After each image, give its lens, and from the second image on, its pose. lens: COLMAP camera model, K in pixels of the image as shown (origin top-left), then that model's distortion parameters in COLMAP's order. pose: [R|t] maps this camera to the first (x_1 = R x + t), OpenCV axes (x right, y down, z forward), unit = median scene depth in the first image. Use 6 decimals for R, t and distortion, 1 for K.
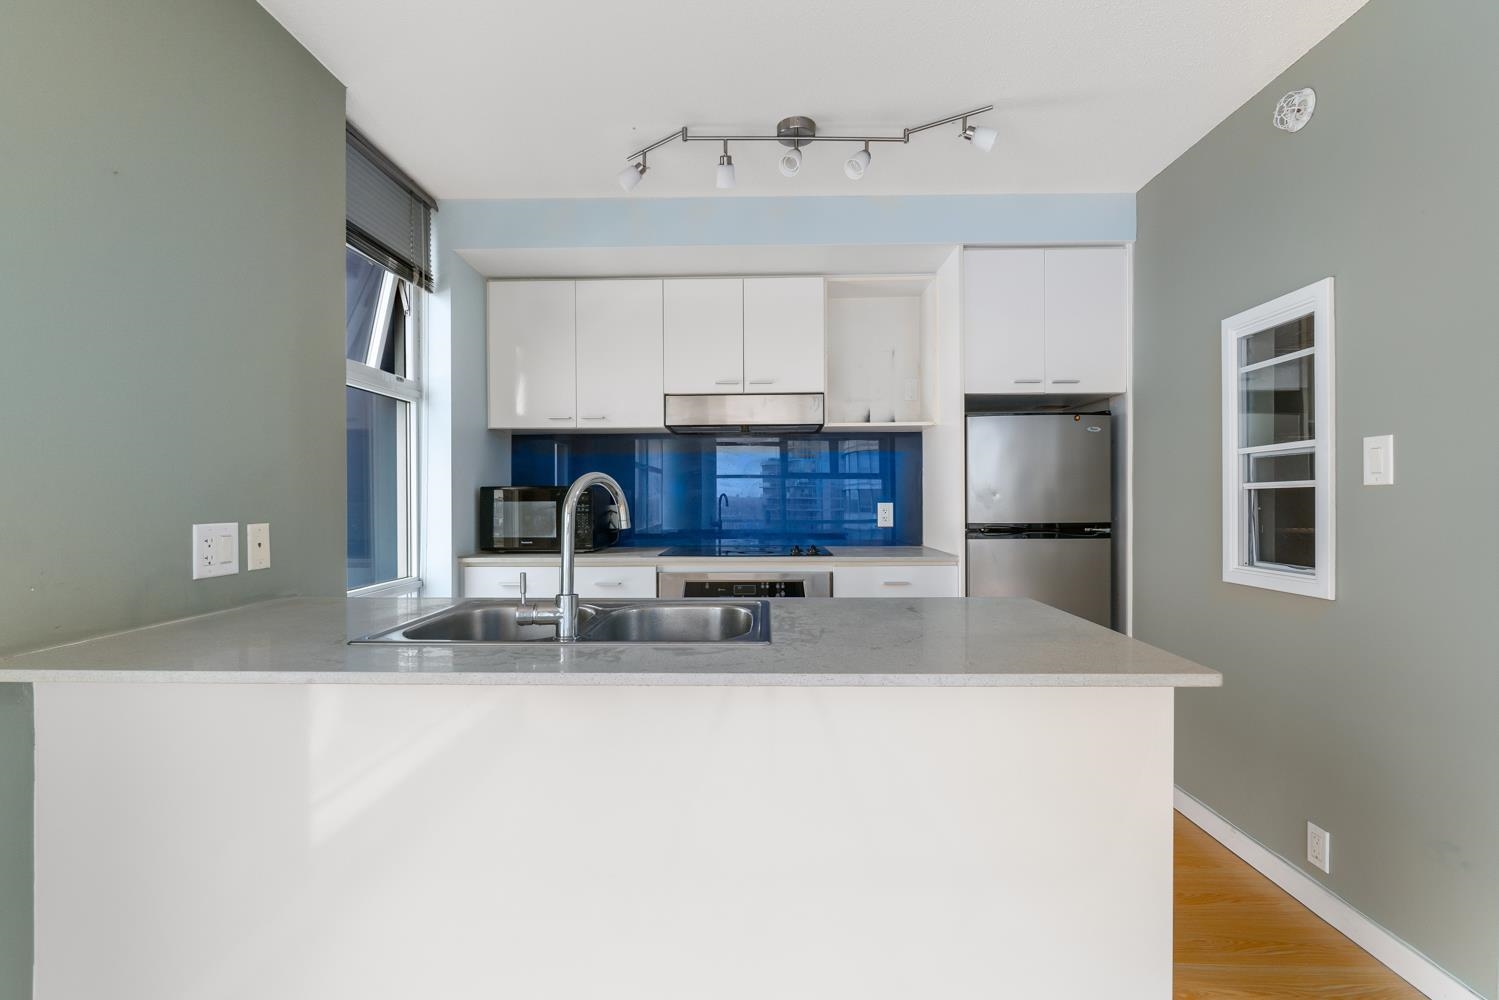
lens RADIAL K [[656.4, 0, 749.5], [0, 656.4, 500.0], [0, 0, 1]] dist [-0.001019, -0.000042]
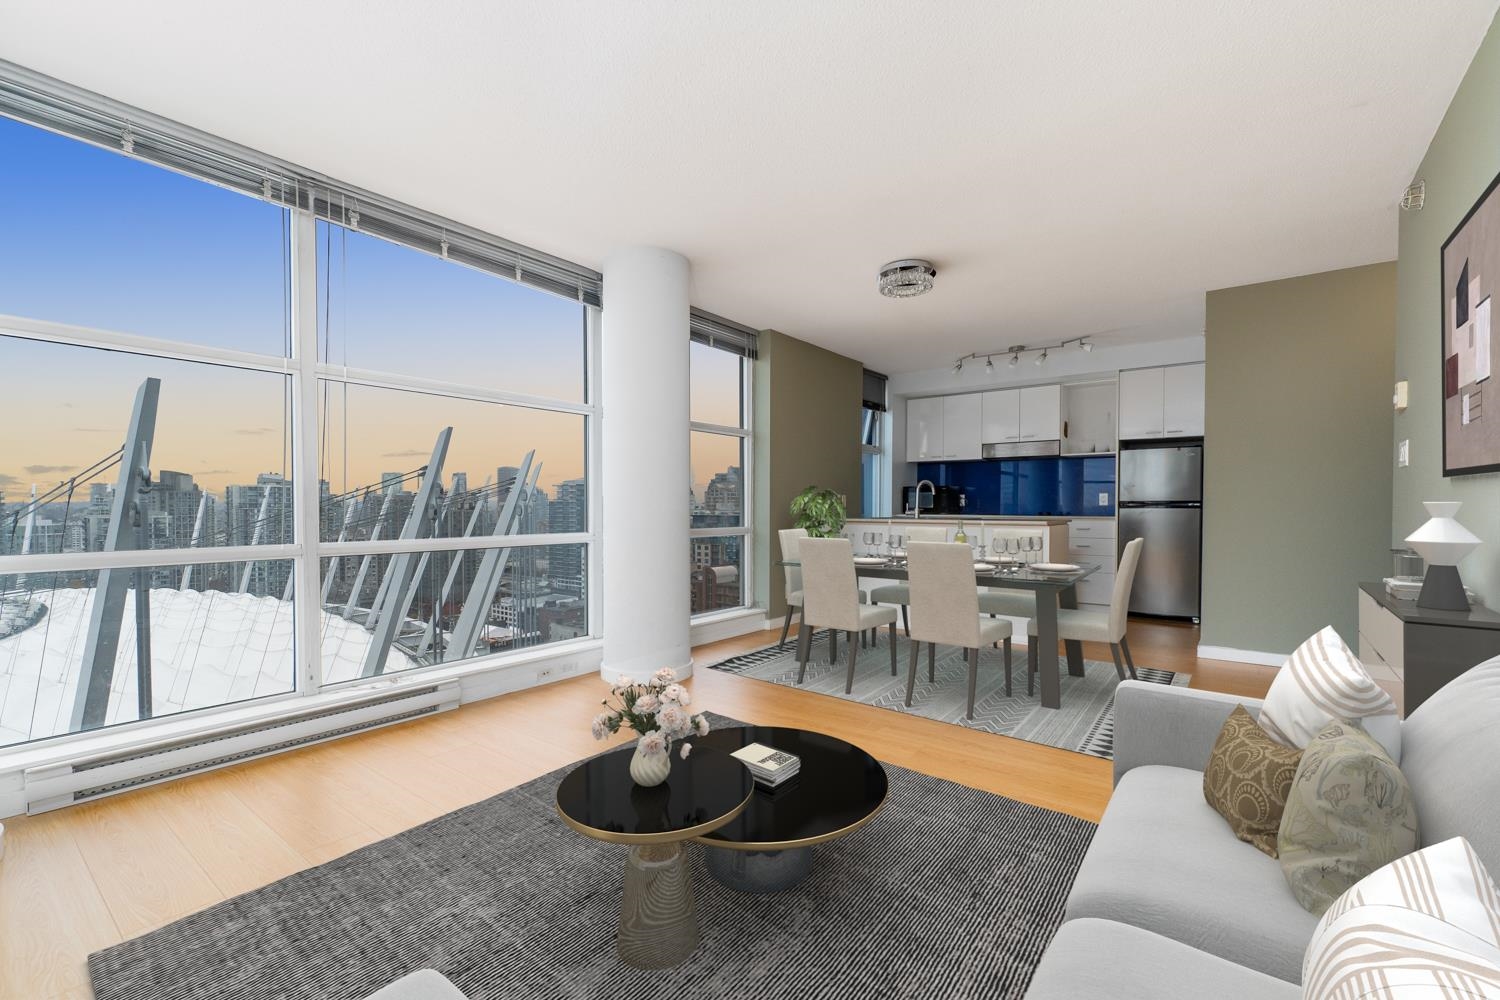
lens RADIAL K [[656.8, 0, 750.0], [0, 656.8, 500.0], [0, 0, 1]] dist [-0.001019, -0.000042]
pose [[0.803918, 0.002740, -0.594734, 0.634813], [-0.007973, 0.999949, -0.006171, 0.054834], [0.594687, 0.009703, 0.803899, -1.414113]]
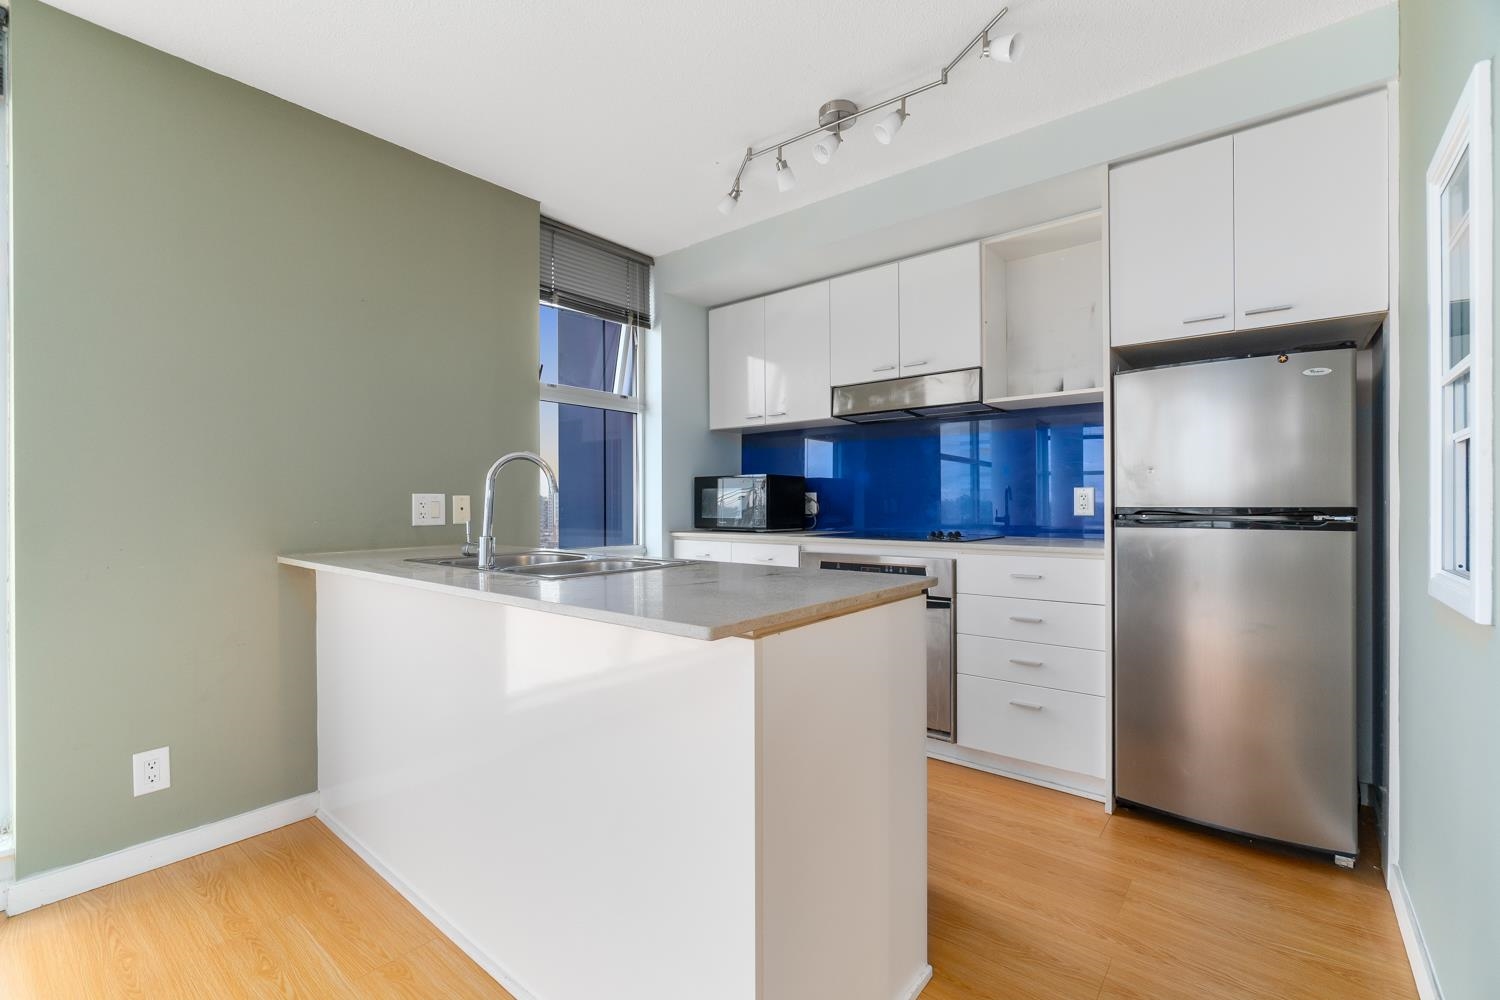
lens RADIAL K [[646.4, 0, 766.4], [0, 646.4, 499.9], [0, 0, 1]] dist [0.001188, 0.000200]
pose [[0.796512, -0.000702, -0.604622, 0.472700], [-0.001939, 0.999991, -0.003715, 0.030118], [0.604619, 0.004131, 0.796504, 0.111154]]
